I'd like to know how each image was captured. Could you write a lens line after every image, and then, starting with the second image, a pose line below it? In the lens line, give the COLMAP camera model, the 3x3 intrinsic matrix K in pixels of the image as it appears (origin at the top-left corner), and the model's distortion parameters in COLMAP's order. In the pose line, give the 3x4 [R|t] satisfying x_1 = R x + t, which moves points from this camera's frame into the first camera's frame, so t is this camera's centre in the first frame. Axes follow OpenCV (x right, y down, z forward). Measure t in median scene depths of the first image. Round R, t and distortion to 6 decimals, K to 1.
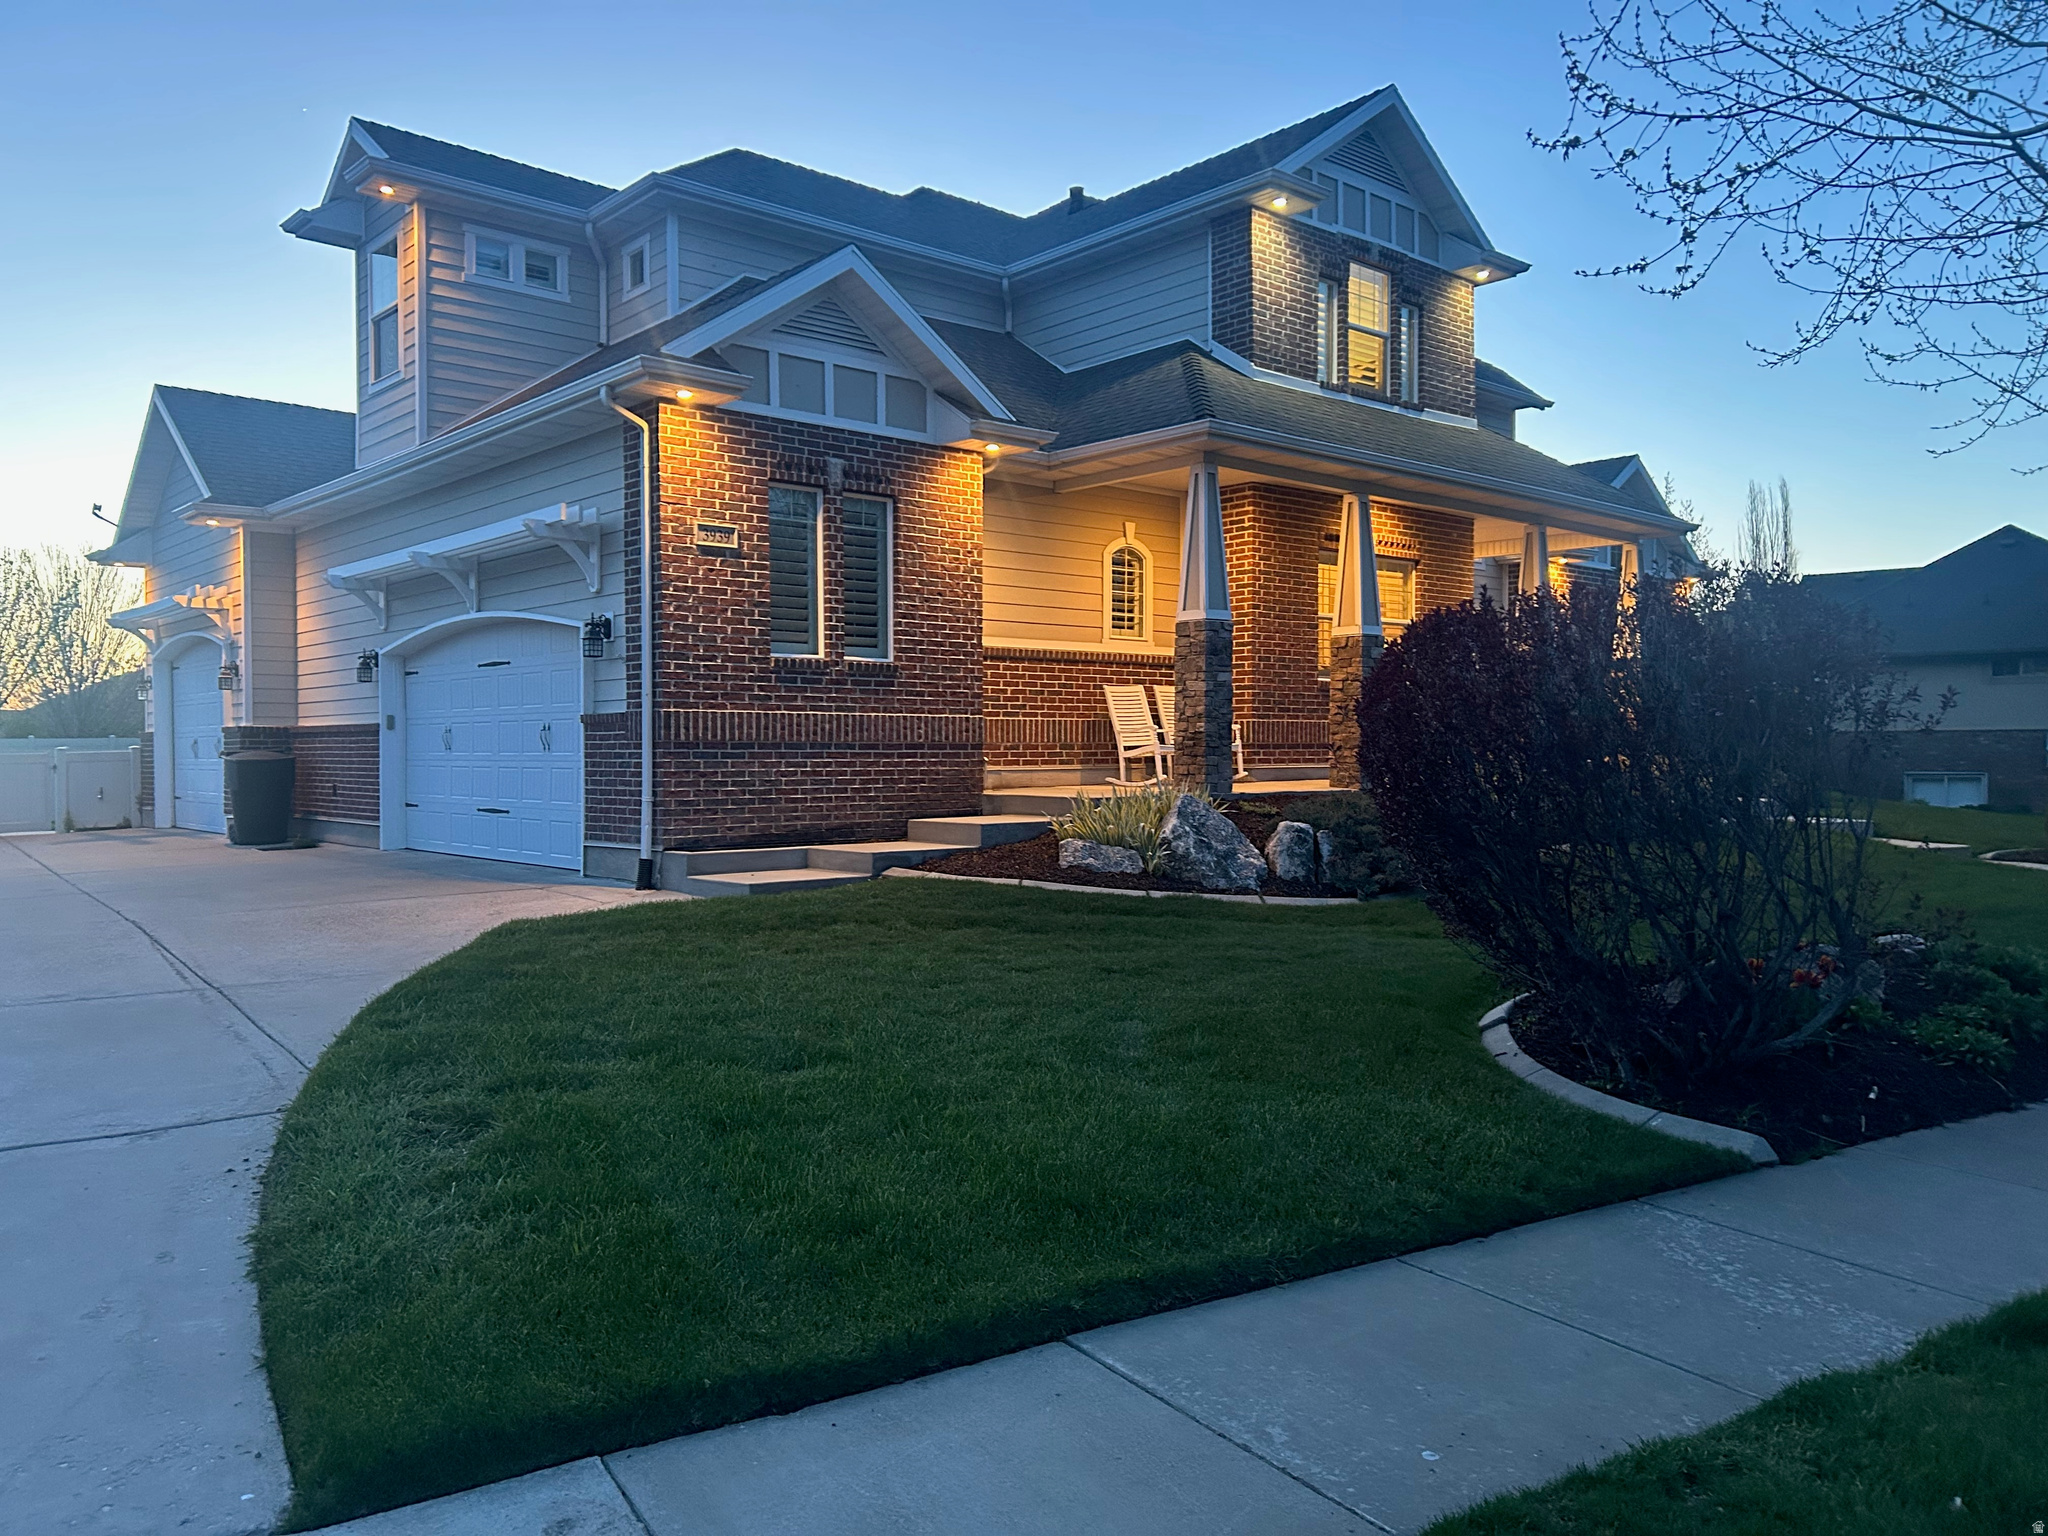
lens RADIAL K [[1542.7, 0, 1024.0], [0, 1542.7, 768.0], [0, 0, 1]] dist [0.103217, -0.217750]
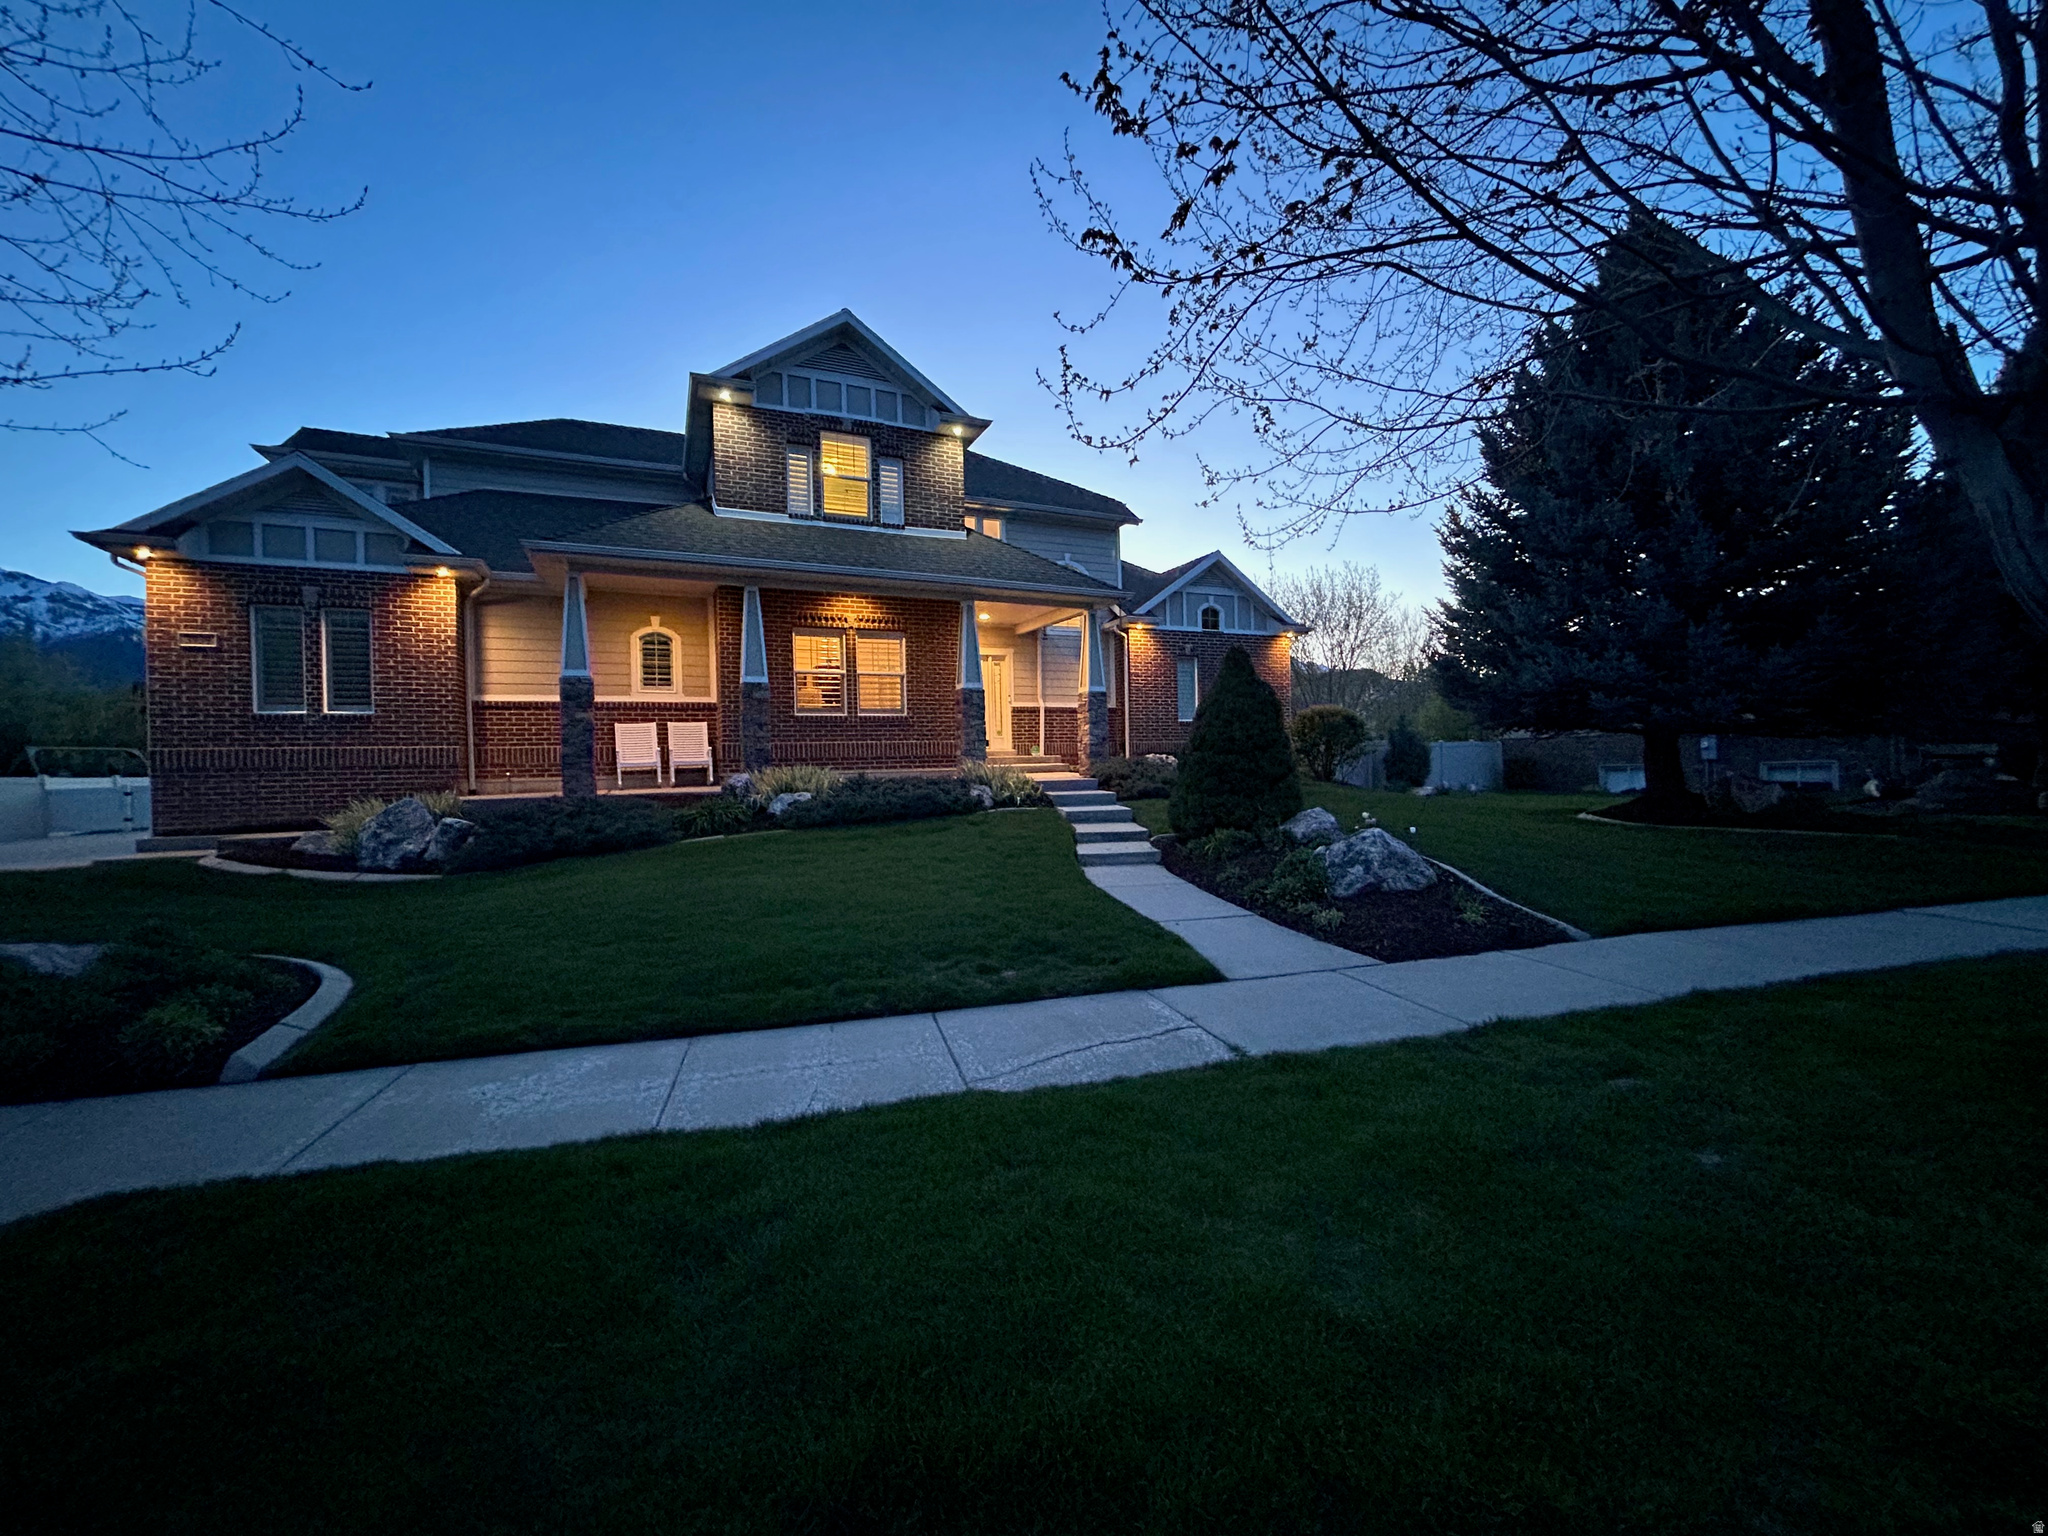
lens RADIAL K [[831.4, 0, 1024.0], [0, 831.4, 768.0], [0, 0, 1]] dist [0.008442, -0.000080]
pose [[0.955313, -0.017855, -0.295055, 0.760740], [0.017173, 0.999841, -0.004904, 0.001713], [0.295096, -0.000382, 0.955468, 0.369451]]
